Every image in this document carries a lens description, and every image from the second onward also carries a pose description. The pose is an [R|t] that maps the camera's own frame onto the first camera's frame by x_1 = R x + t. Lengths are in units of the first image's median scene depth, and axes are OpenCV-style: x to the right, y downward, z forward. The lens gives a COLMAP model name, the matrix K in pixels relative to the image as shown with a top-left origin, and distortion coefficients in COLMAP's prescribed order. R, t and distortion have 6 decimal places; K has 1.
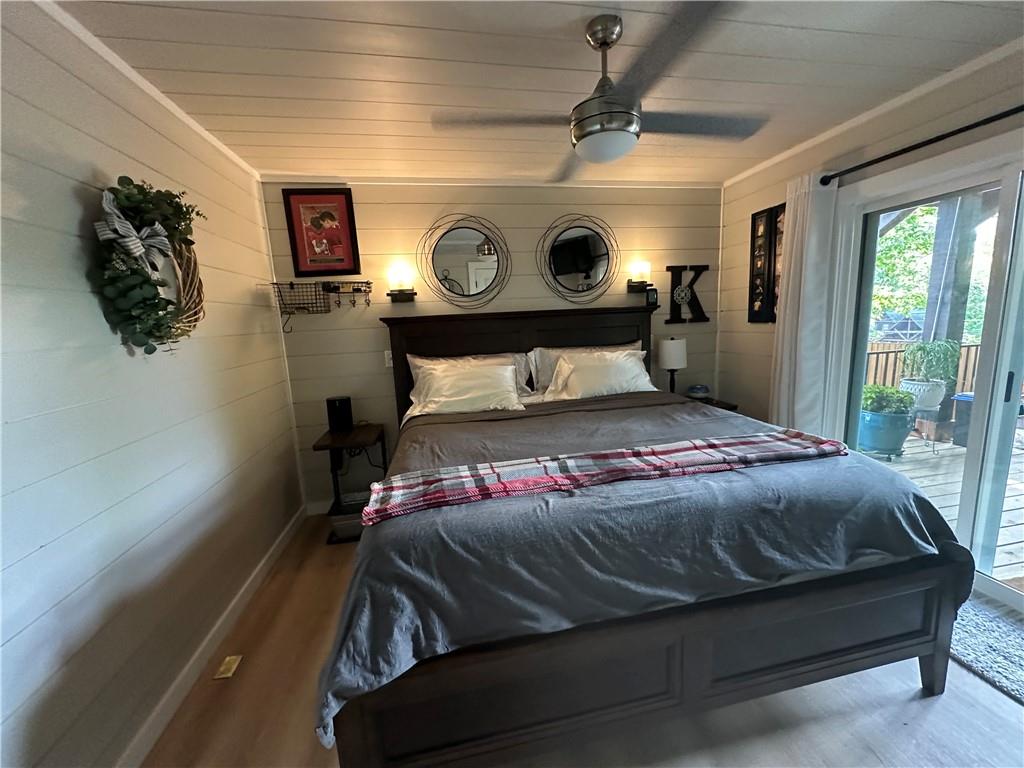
lens RADIAL K [[408.8, 0, 511.2], [0, 408.8, 383.8], [0, 0, 1]] dist [-0.003511, 0.000608]
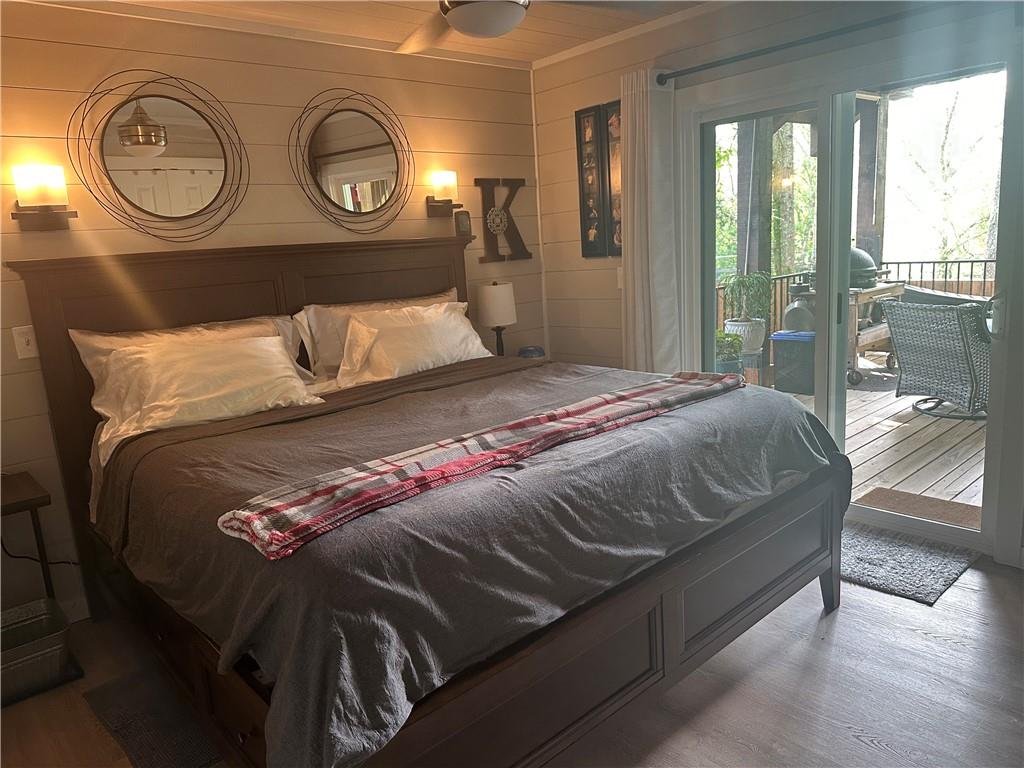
lens RADIAL K [[720.0, 0, 512.0], [0, 720.0, 384.0], [0, 0, 1]] dist [0.164396, -0.341823]
pose [[0.856167, -0.110068, 0.504839, -0.470228], [0.110063, 0.993473, 0.029944, 0.057205], [-0.504840, 0.029927, 0.862694, -0.173693]]
